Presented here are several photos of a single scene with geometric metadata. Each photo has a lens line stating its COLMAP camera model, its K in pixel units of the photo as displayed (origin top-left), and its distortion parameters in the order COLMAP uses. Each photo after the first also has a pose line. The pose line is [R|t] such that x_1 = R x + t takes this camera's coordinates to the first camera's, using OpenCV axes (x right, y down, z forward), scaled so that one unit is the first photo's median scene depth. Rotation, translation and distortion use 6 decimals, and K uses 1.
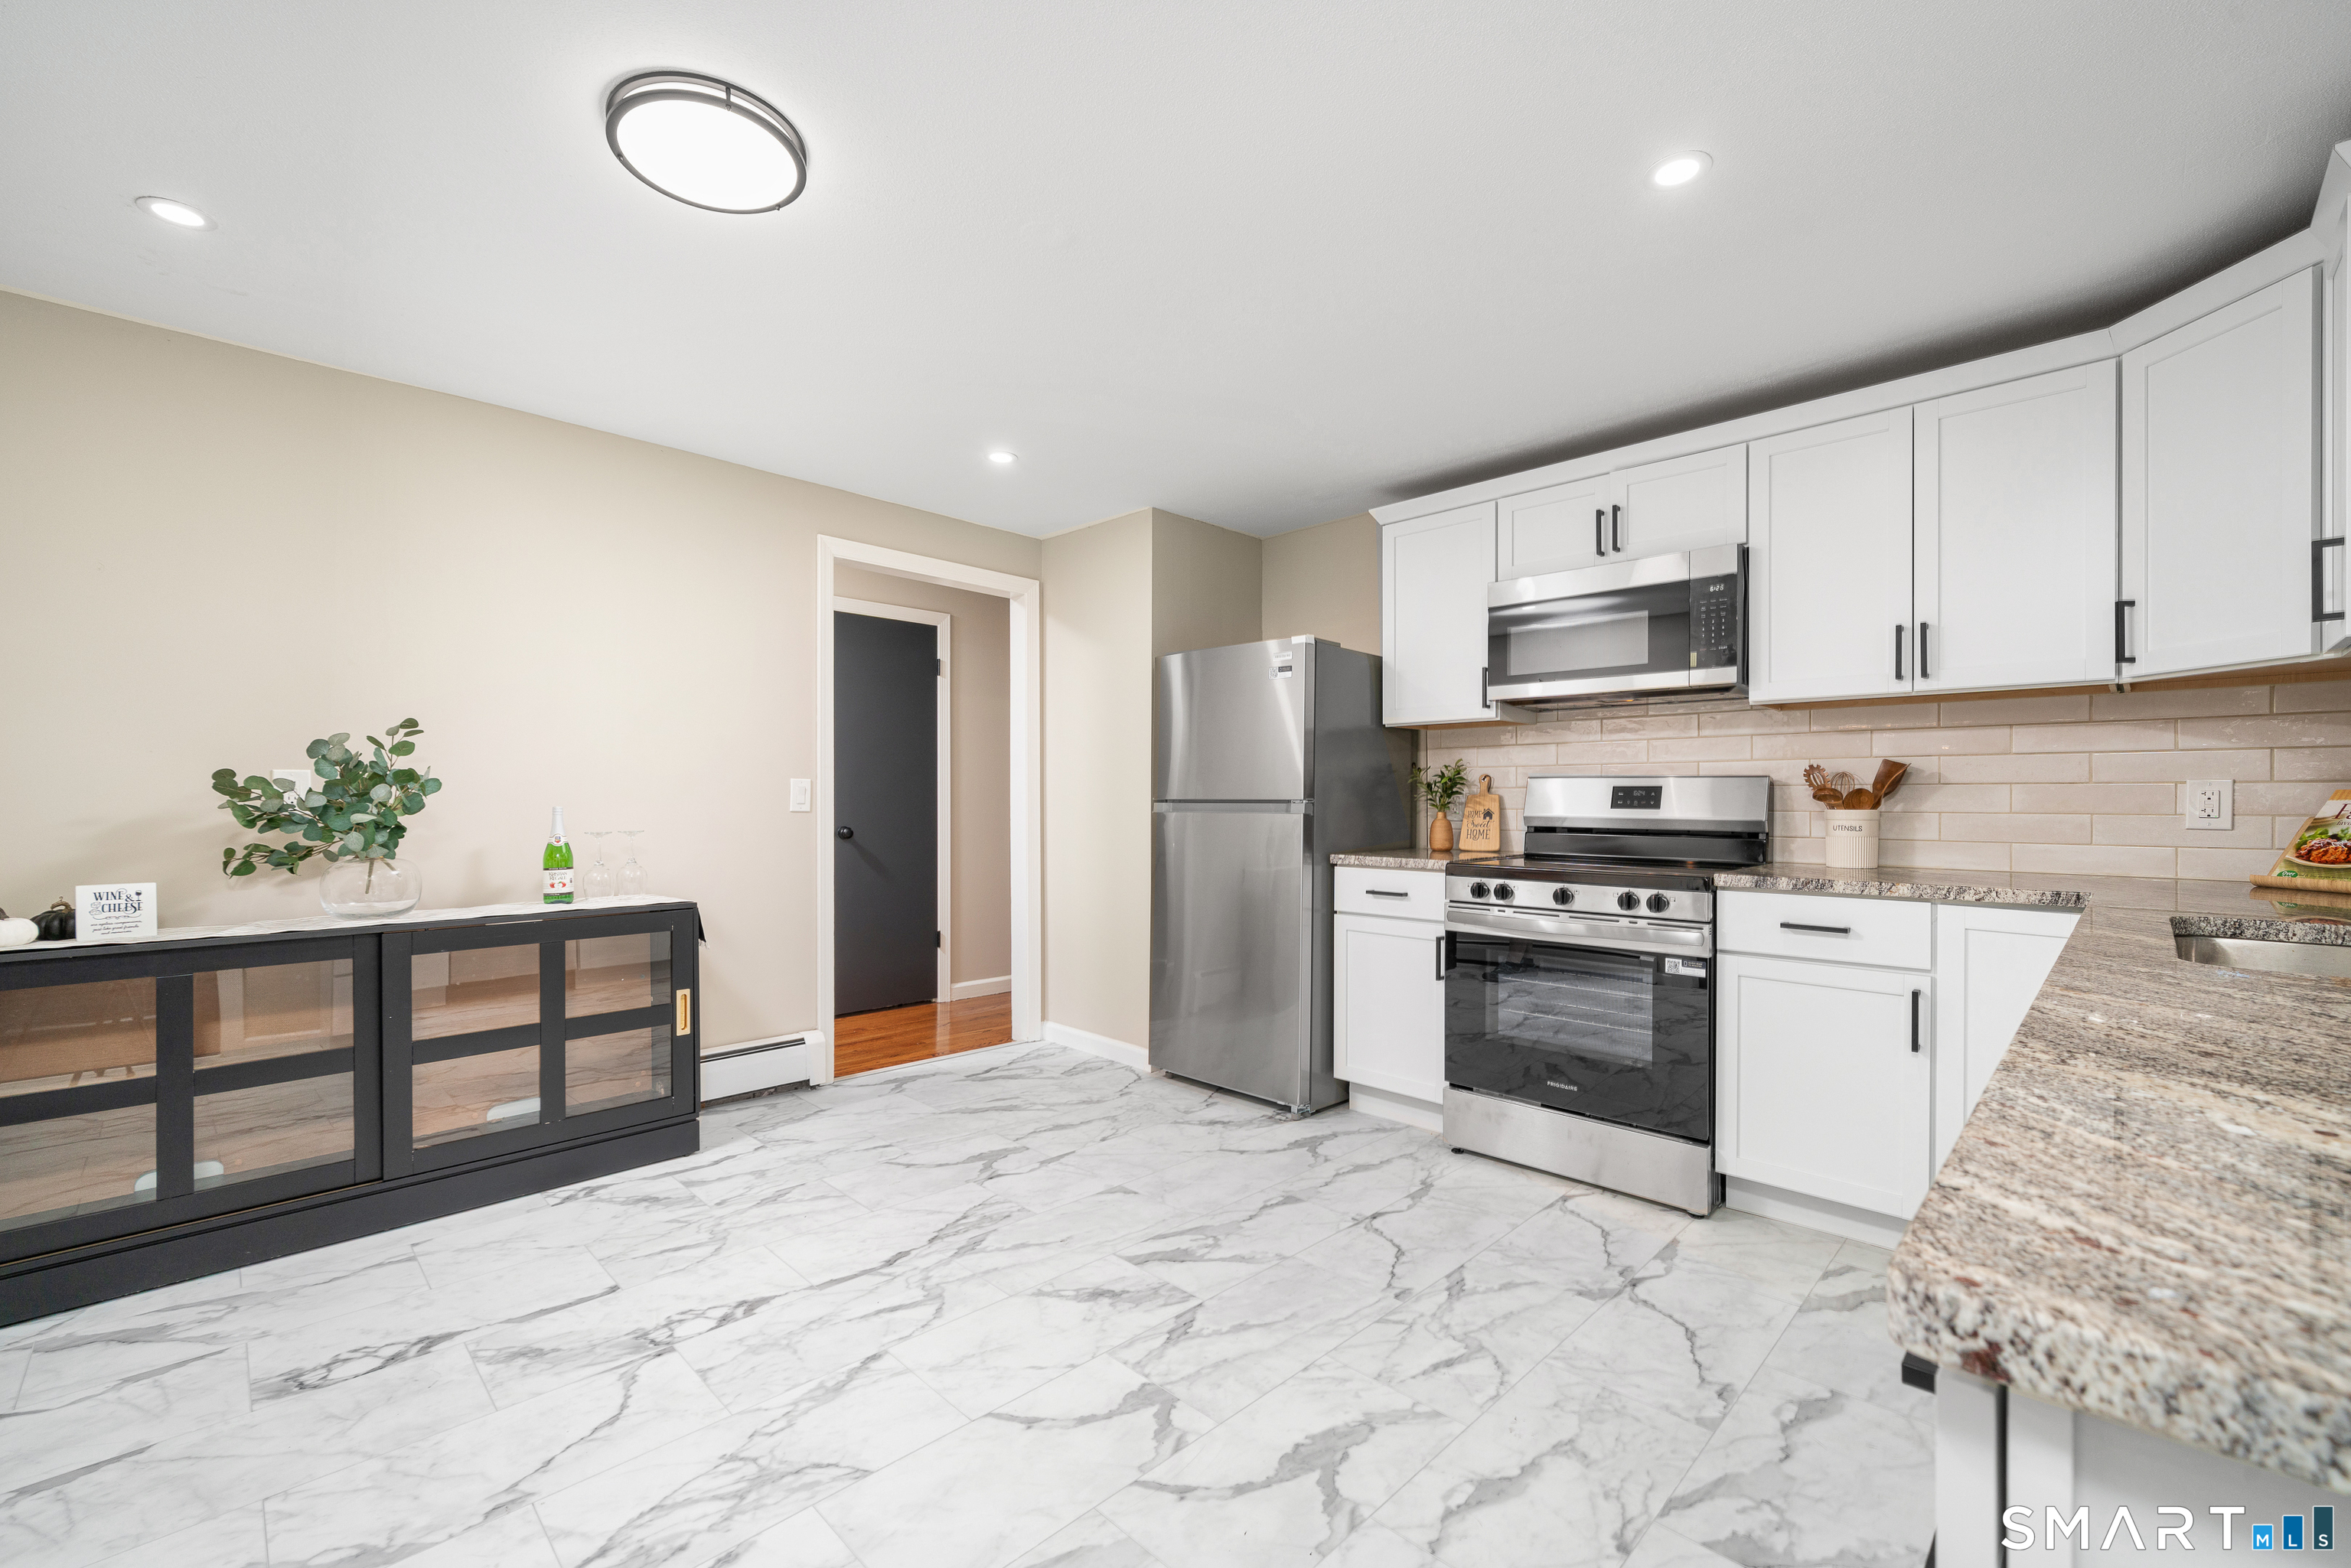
lens RADIAL K [[971.8, 0, 1168.2], [0, 971.8, 800.1], [0, 0, 1]] dist [-0.000996, 0.000163]
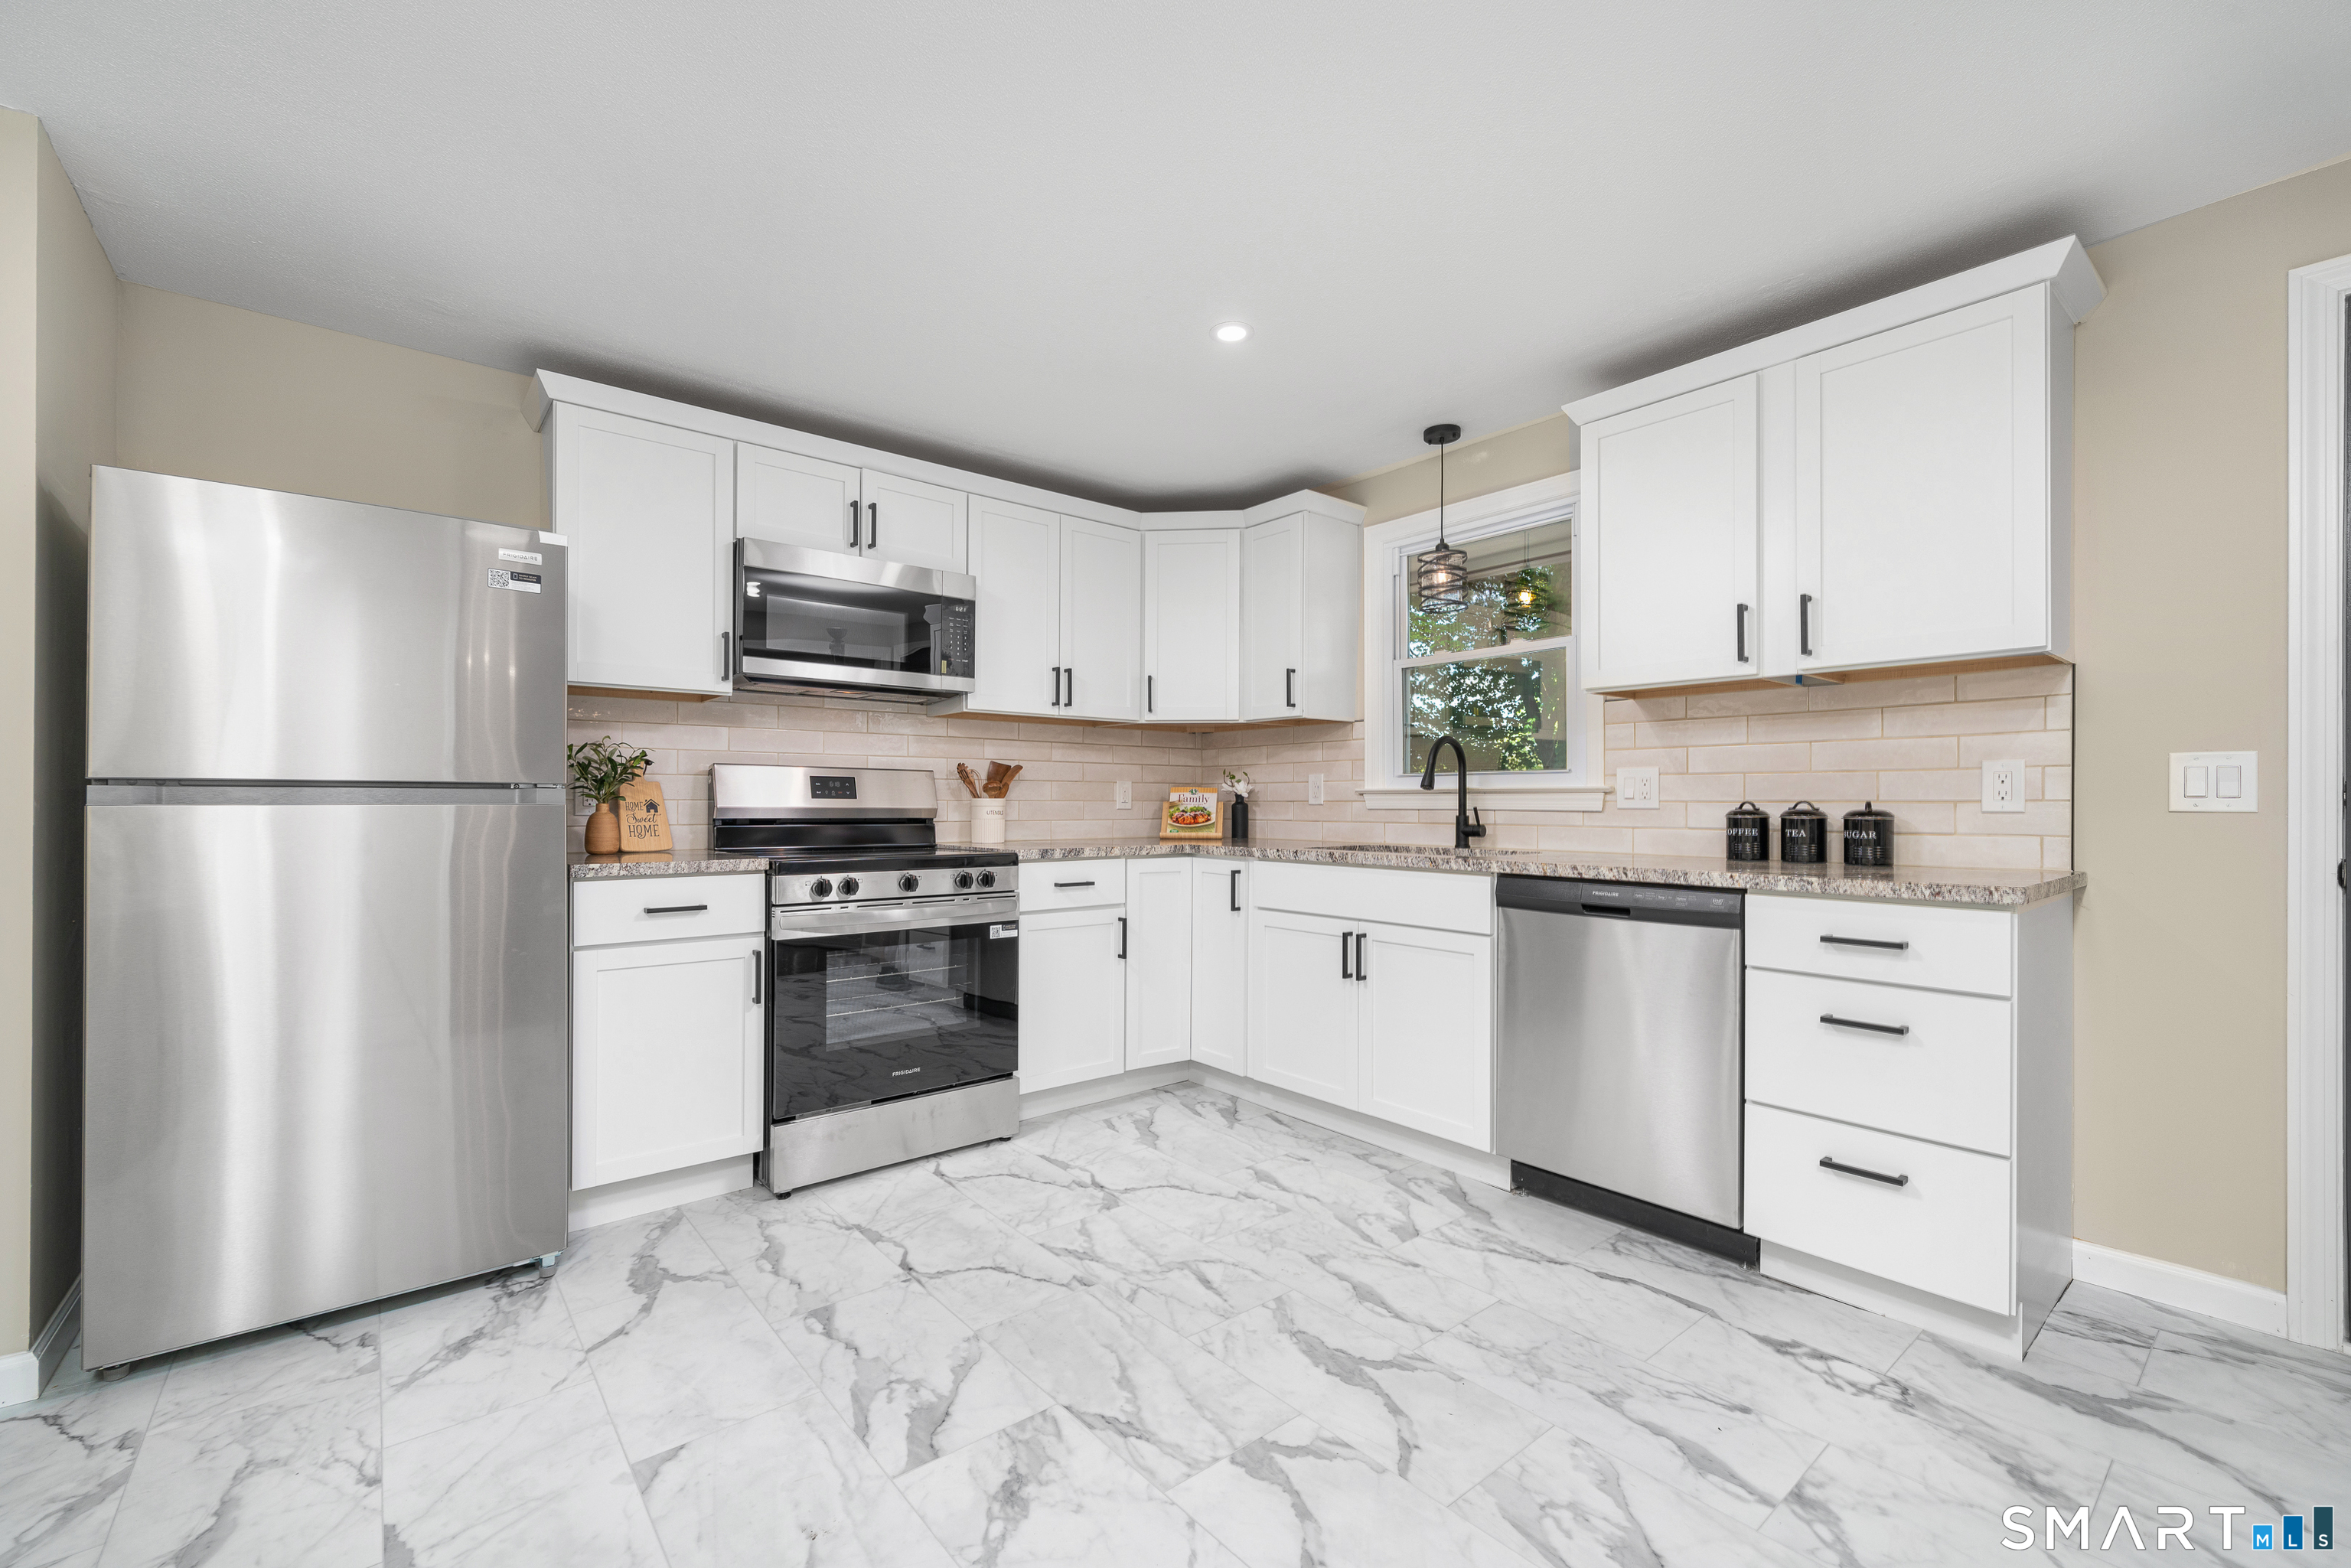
lens RADIAL K [[971.1, 0, 1161.6], [0, 971.1, 793.7], [0, 0, 1]] dist [-0.001733, 0.000421]
pose [[0.101029, 0.008977, 0.994843, -0.597180], [0.000017, 0.999959, -0.009025, 0.015367], [-0.994883, 0.000928, 0.101025, 0.659891]]
